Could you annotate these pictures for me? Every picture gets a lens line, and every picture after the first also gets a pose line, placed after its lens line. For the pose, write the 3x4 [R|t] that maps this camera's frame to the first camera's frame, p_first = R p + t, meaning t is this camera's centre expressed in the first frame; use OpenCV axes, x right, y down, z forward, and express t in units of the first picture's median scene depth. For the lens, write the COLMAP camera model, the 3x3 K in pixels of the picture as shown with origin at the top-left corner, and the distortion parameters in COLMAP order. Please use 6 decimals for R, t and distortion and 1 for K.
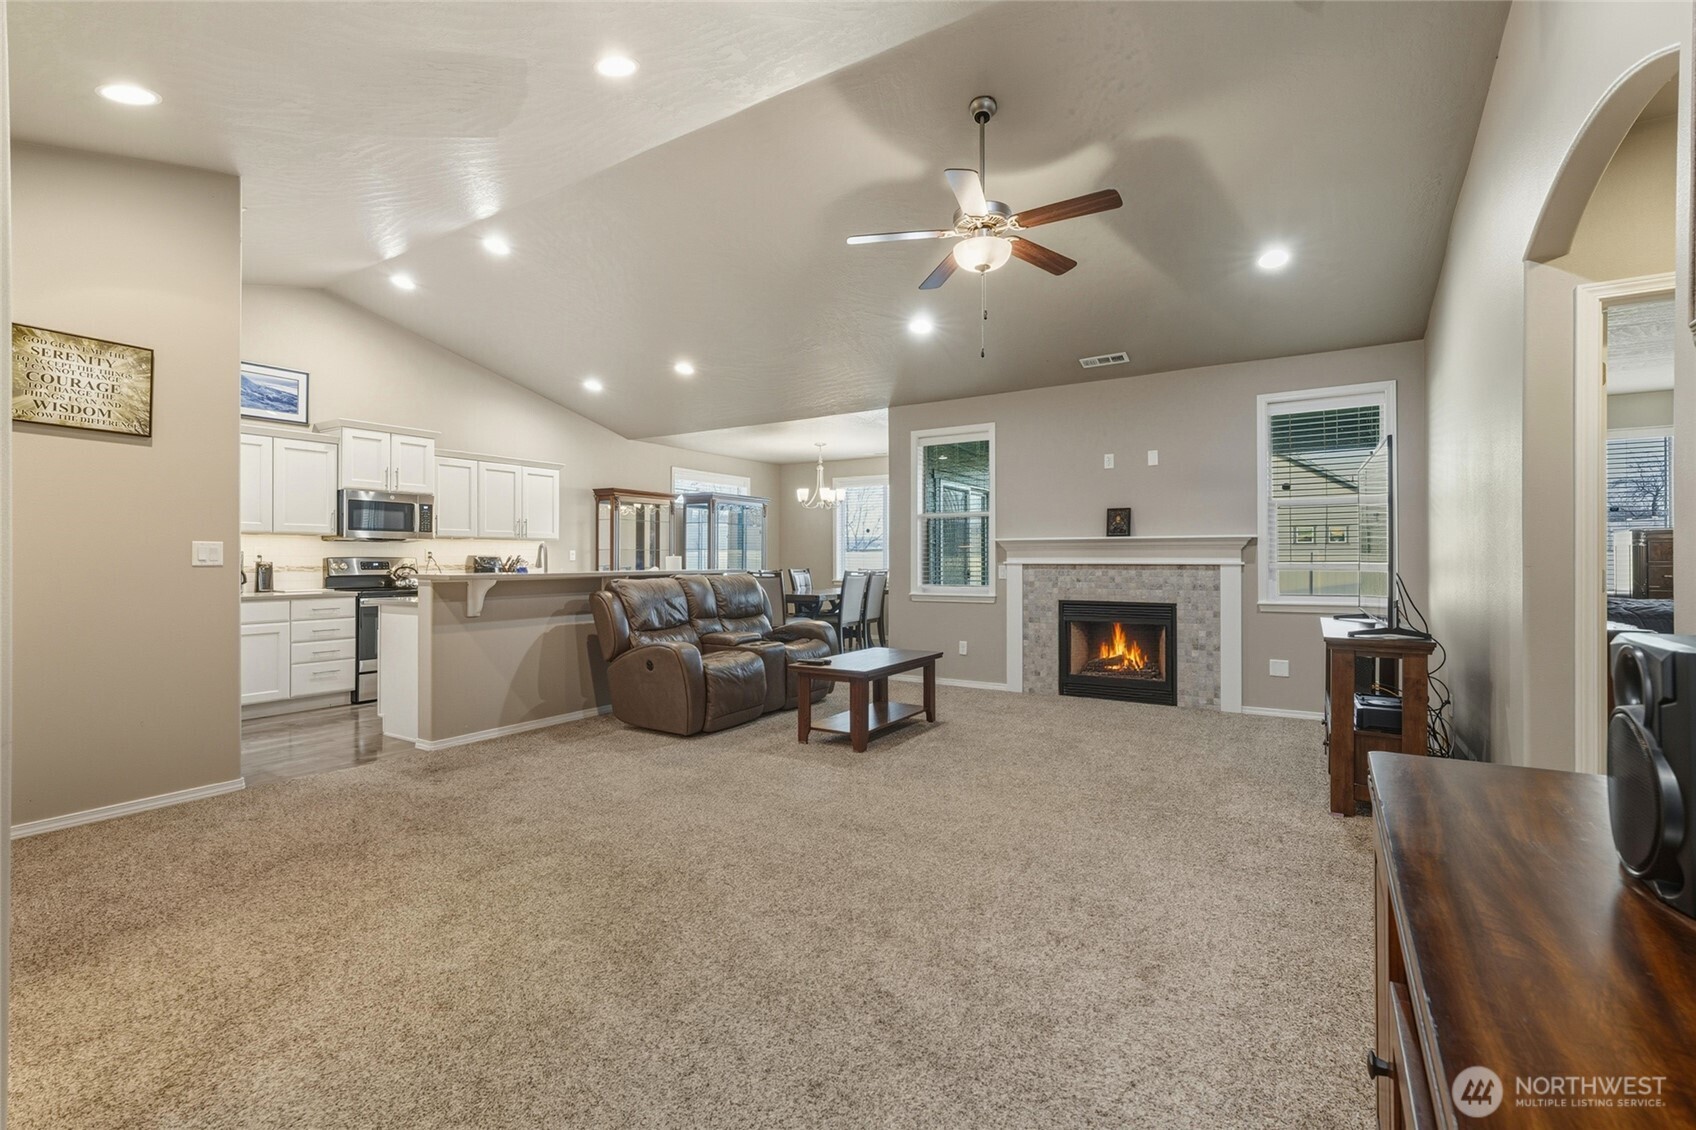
lens RADIAL K [[742.5, 0, 848.0], [0, 742.5, 565.0], [0, 0, 1]] dist [-0.000056, -0.000190]
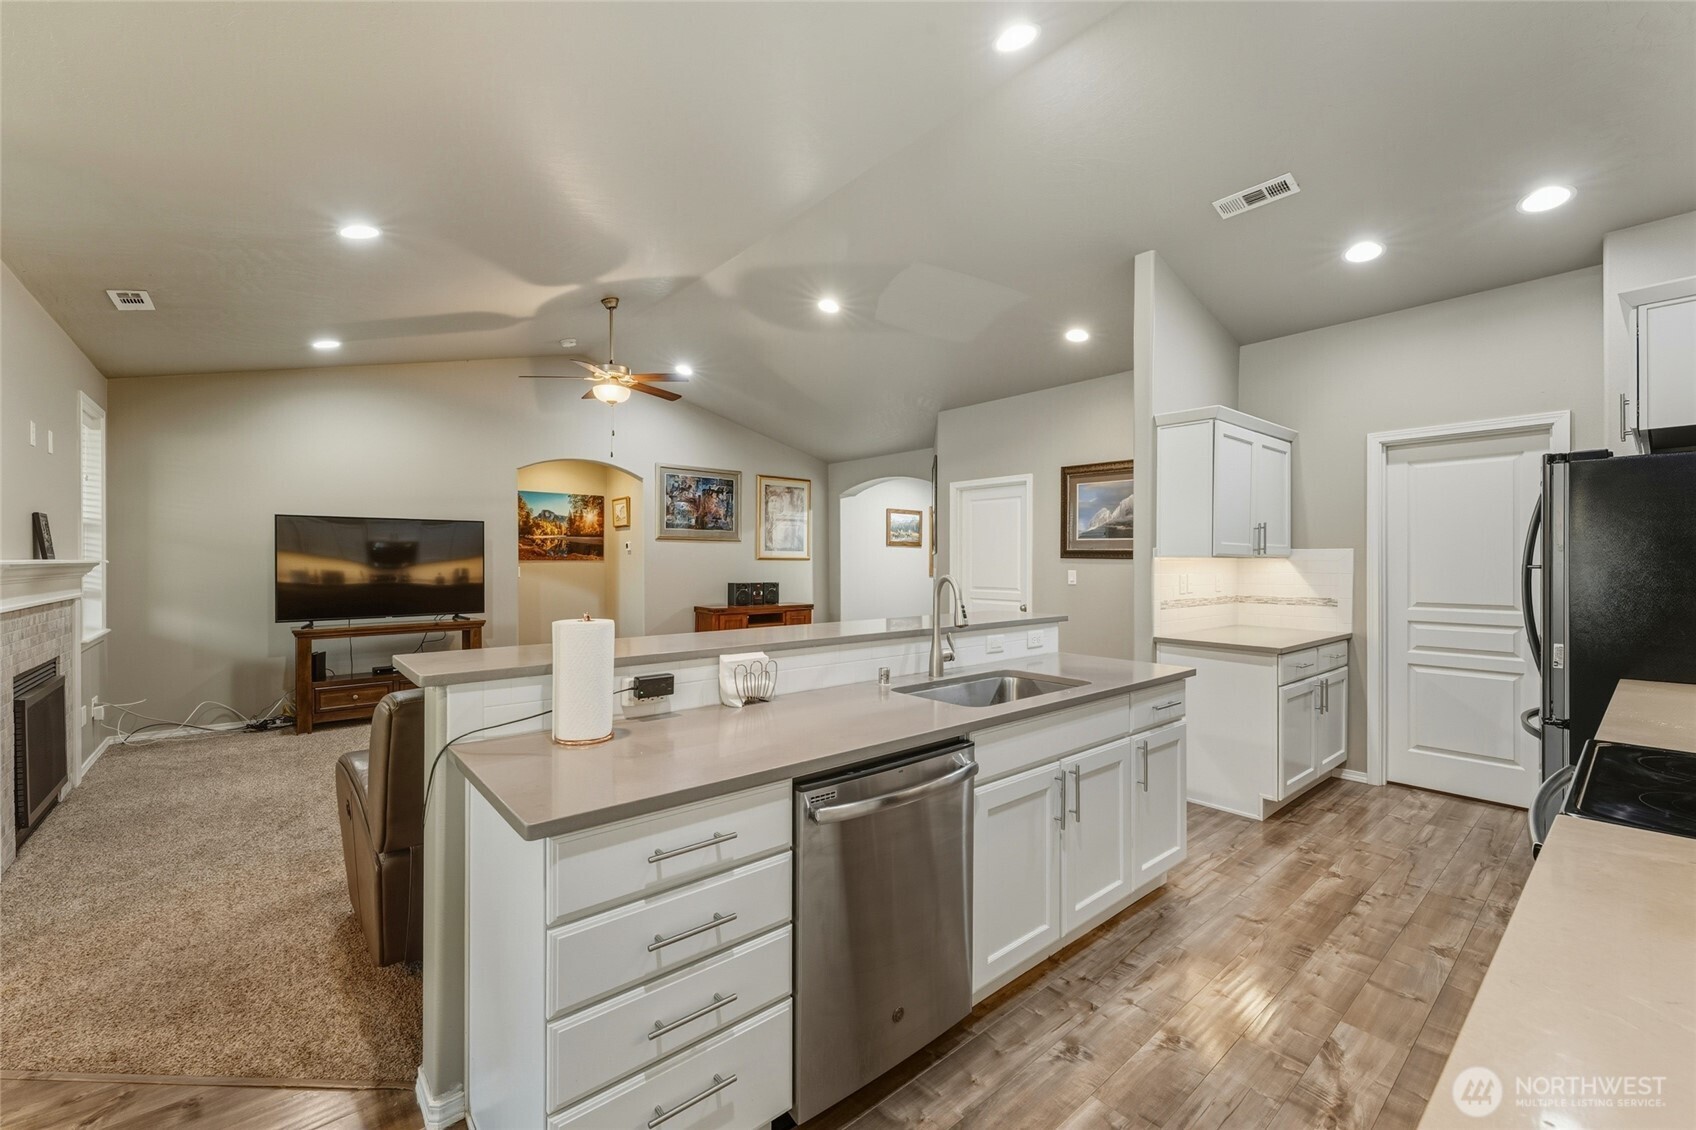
lens RADIAL K [[684.6, 0, 845.9], [0, 684.6, 561.8], [0, 0, 1]] dist [0.003176, 0.000222]
pose [[-0.952338, 0.000536, 0.305044, -0.447539], [0.003787, 0.999942, 0.010067, -0.039637], [-0.305021, 0.010743, -0.952285, 1.342096]]
